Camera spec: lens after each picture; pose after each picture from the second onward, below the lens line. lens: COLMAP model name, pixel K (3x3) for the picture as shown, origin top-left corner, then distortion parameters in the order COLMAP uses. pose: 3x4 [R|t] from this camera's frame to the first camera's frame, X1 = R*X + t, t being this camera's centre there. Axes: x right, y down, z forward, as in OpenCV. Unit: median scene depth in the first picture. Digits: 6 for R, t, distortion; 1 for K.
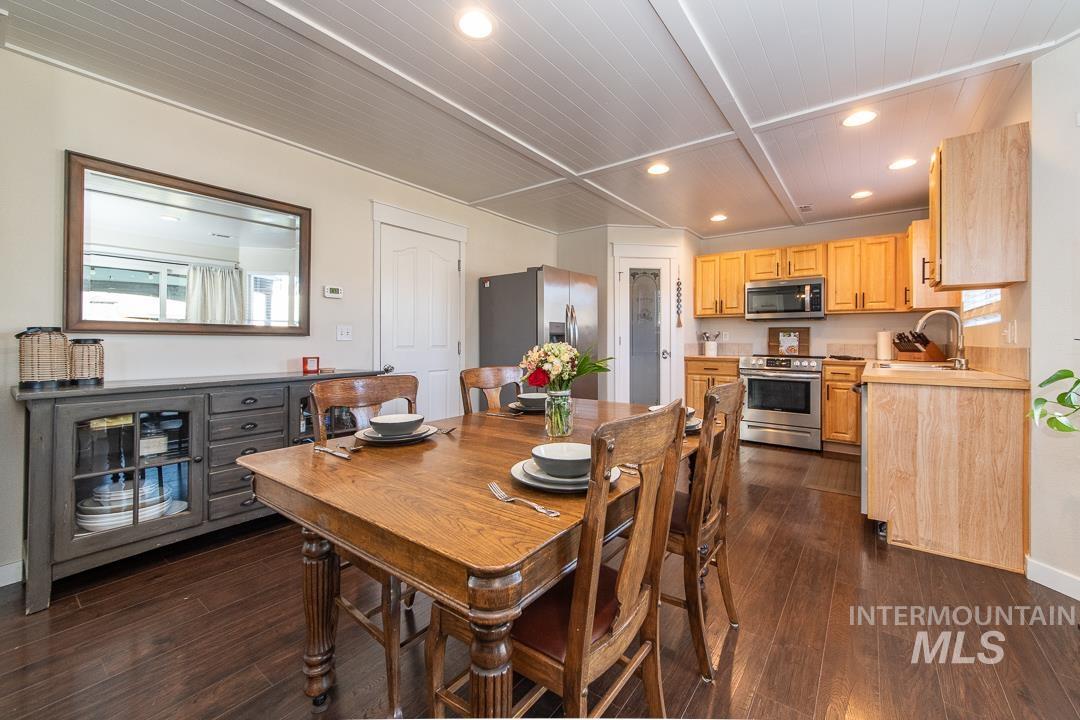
lens RADIAL K [[428.3, 0, 546.4], [0, 428.3, 342.9], [0, 0, 1]] dist [0.000335, 0.000015]
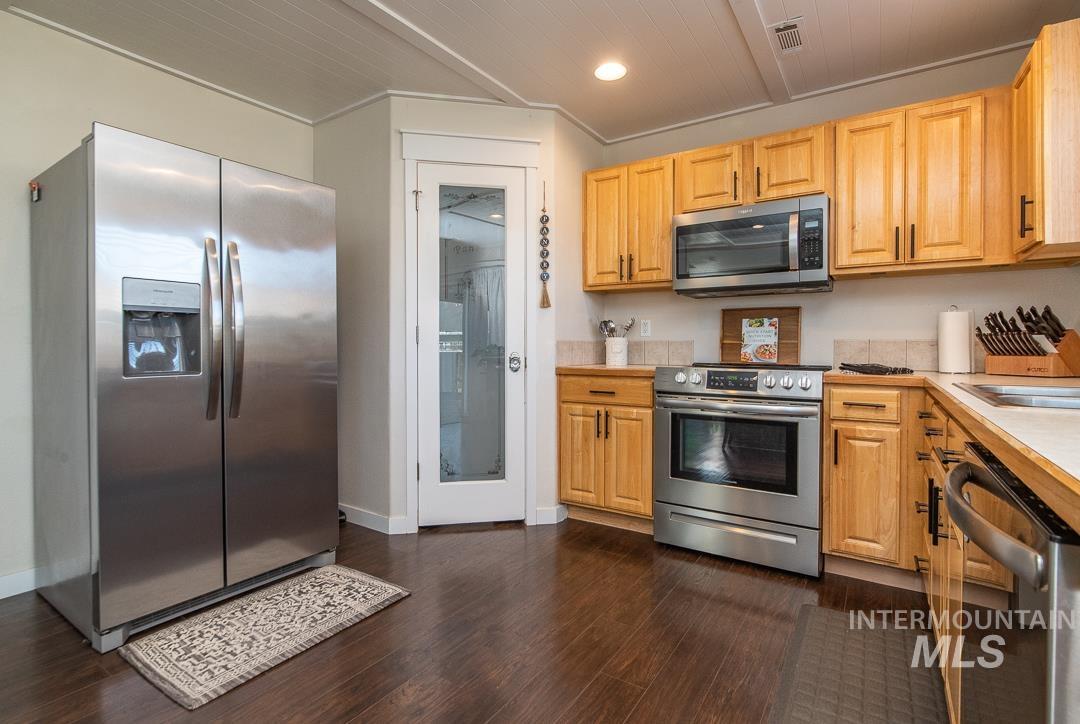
lens RADIAL K [[502.5, 0, 537.2], [0, 502.5, 354.6], [0, 0, 1]] dist [-0.001733, -0.000365]
pose [[0.998592, -0.001574, 0.053015, 0.299399], [0.001123, 0.999963, 0.008537, 0.014273], [-0.053027, -0.008465, 0.998557, 0.464543]]
